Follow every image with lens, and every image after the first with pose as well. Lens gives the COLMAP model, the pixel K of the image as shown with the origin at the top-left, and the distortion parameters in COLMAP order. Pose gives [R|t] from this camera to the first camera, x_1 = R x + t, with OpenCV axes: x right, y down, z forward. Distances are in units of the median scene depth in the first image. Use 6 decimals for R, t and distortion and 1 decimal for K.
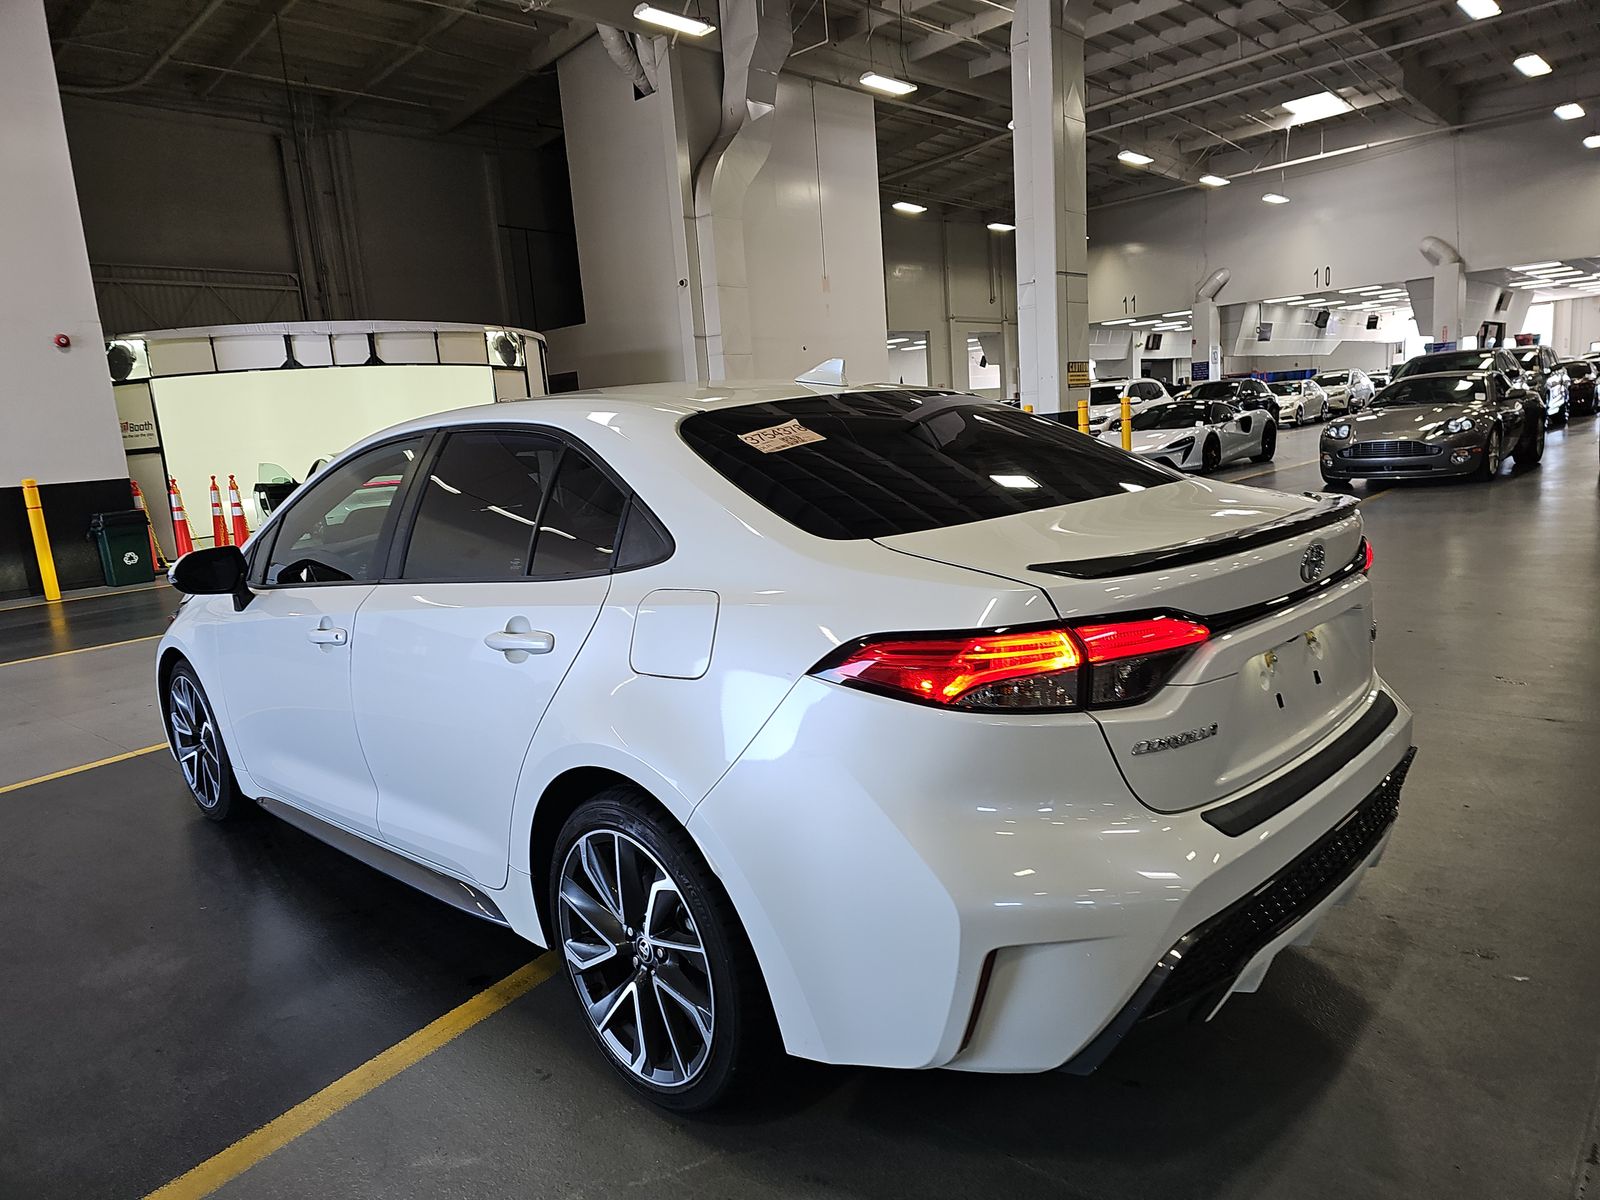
lens RADIAL K [[1050.4, 0, 800.0], [0, 1050.4, 600.0], [0, 0, 1]] dist [0.057093, -0.049134]
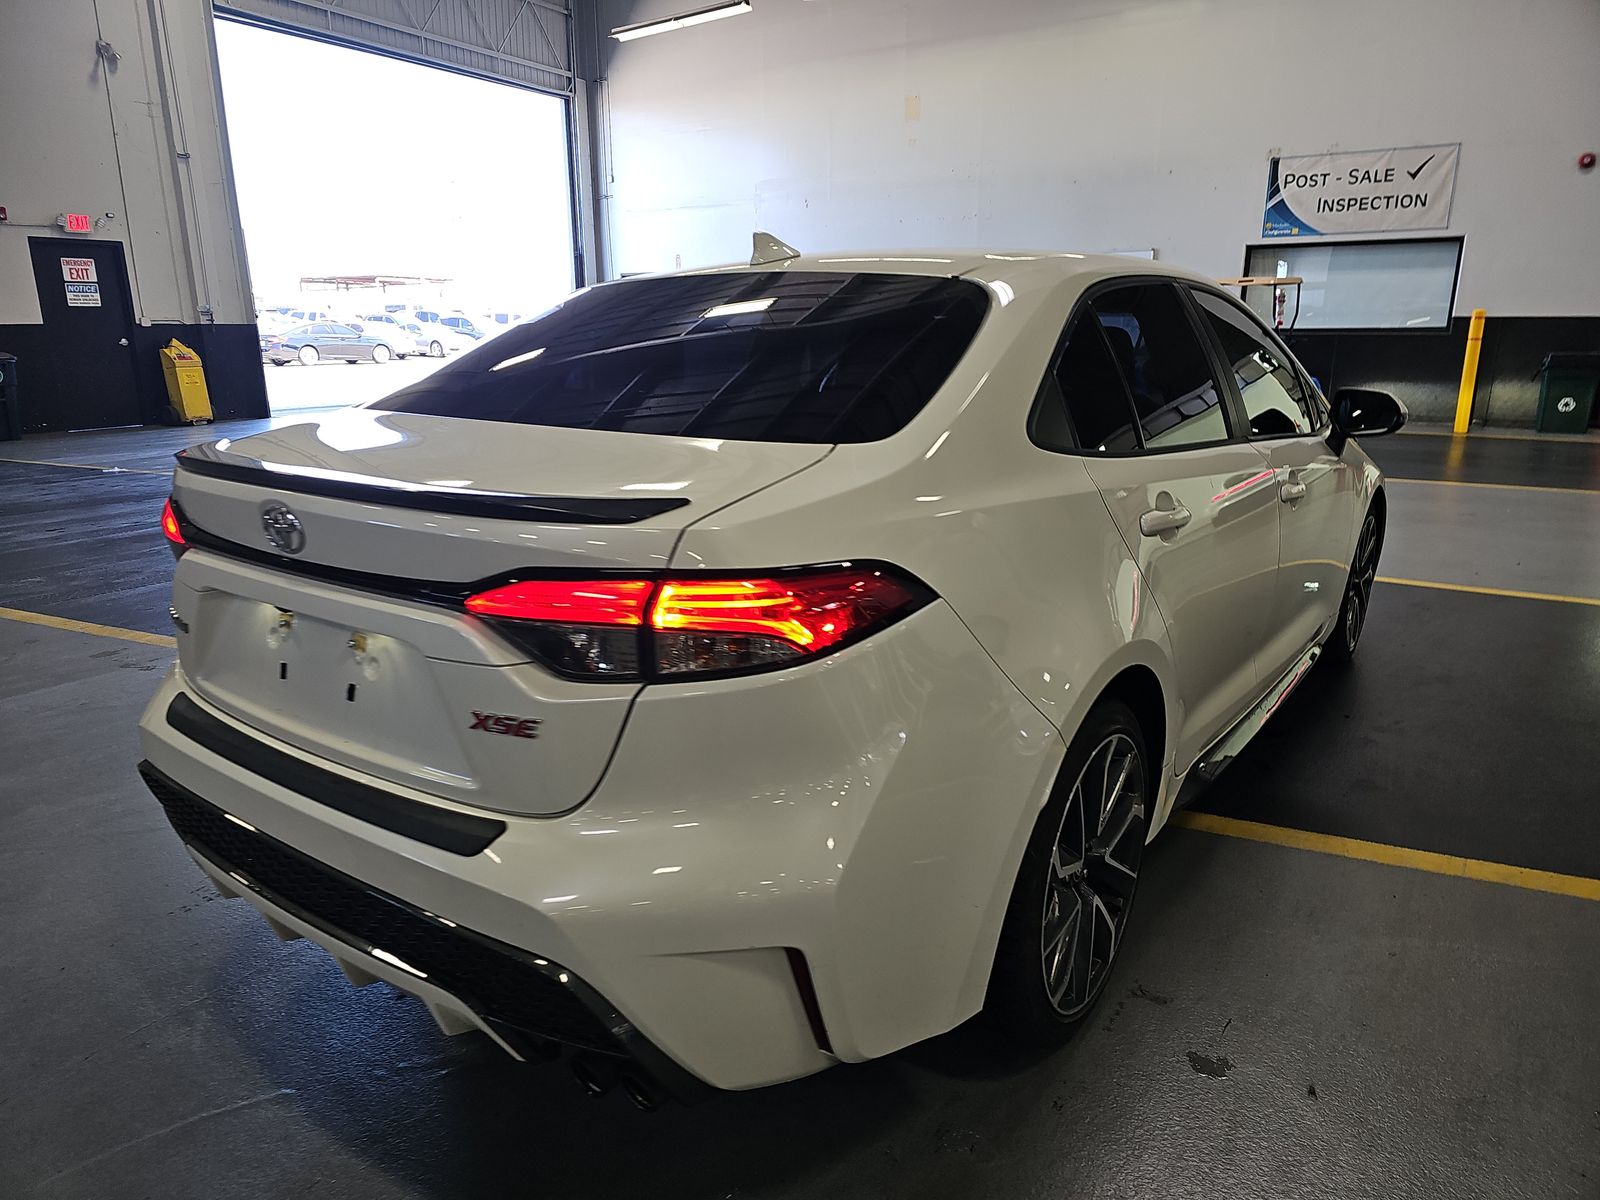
lens RADIAL K [[1073.2, 0, 800.0], [0, 1073.2, 600.0], [0, 0, 1]] dist [0.054857, -0.053757]
pose [[0.150037, 0.320247, -0.935377, 0.175966], [-0.169427, 0.940420, 0.294797, -0.038846], [0.974055, 0.114248, 0.195356, 0.163344]]
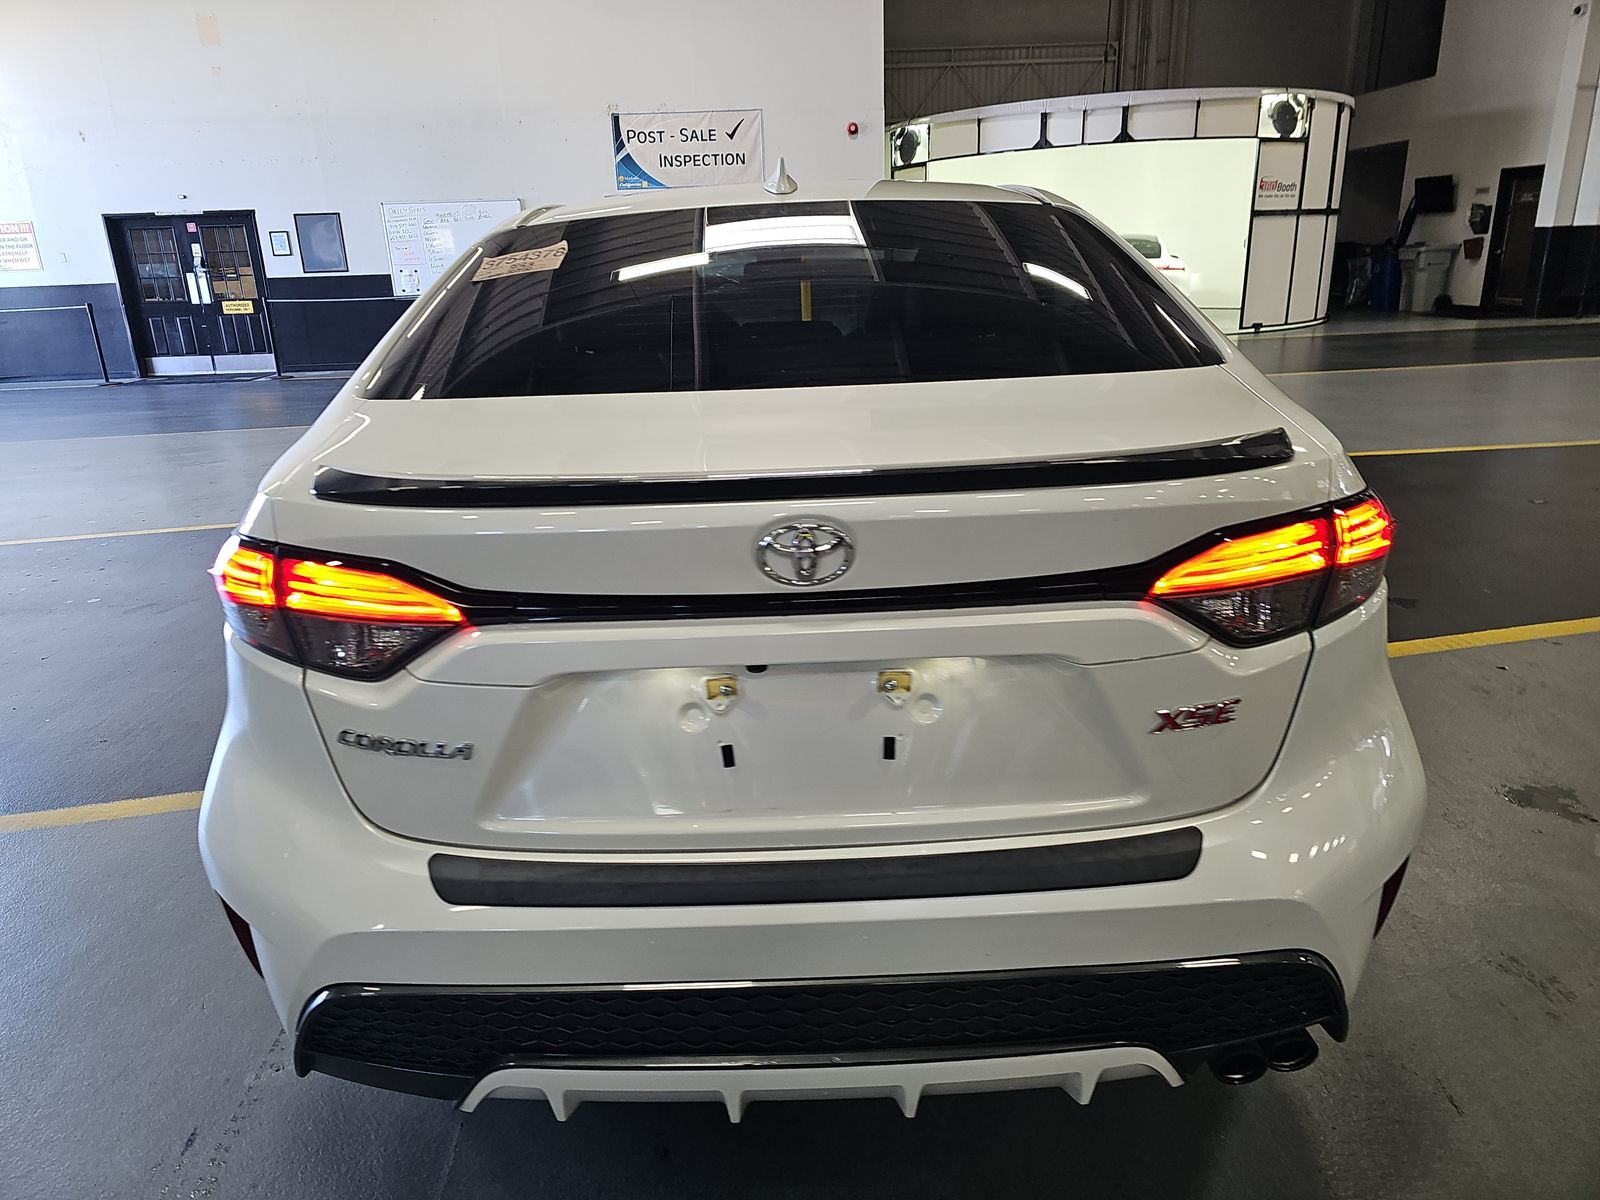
lens RADIAL K [[1050.4, 0, 800.0], [0, 1050.4, 600.0], [0, 0, 1]] dist [0.057093, -0.049134]
pose [[0.712976, 0.261523, -0.650593, 0.114283], [-0.131343, 0.961231, 0.242455, -0.019810], [0.688778, -0.087413, 0.719683, 0.078519]]
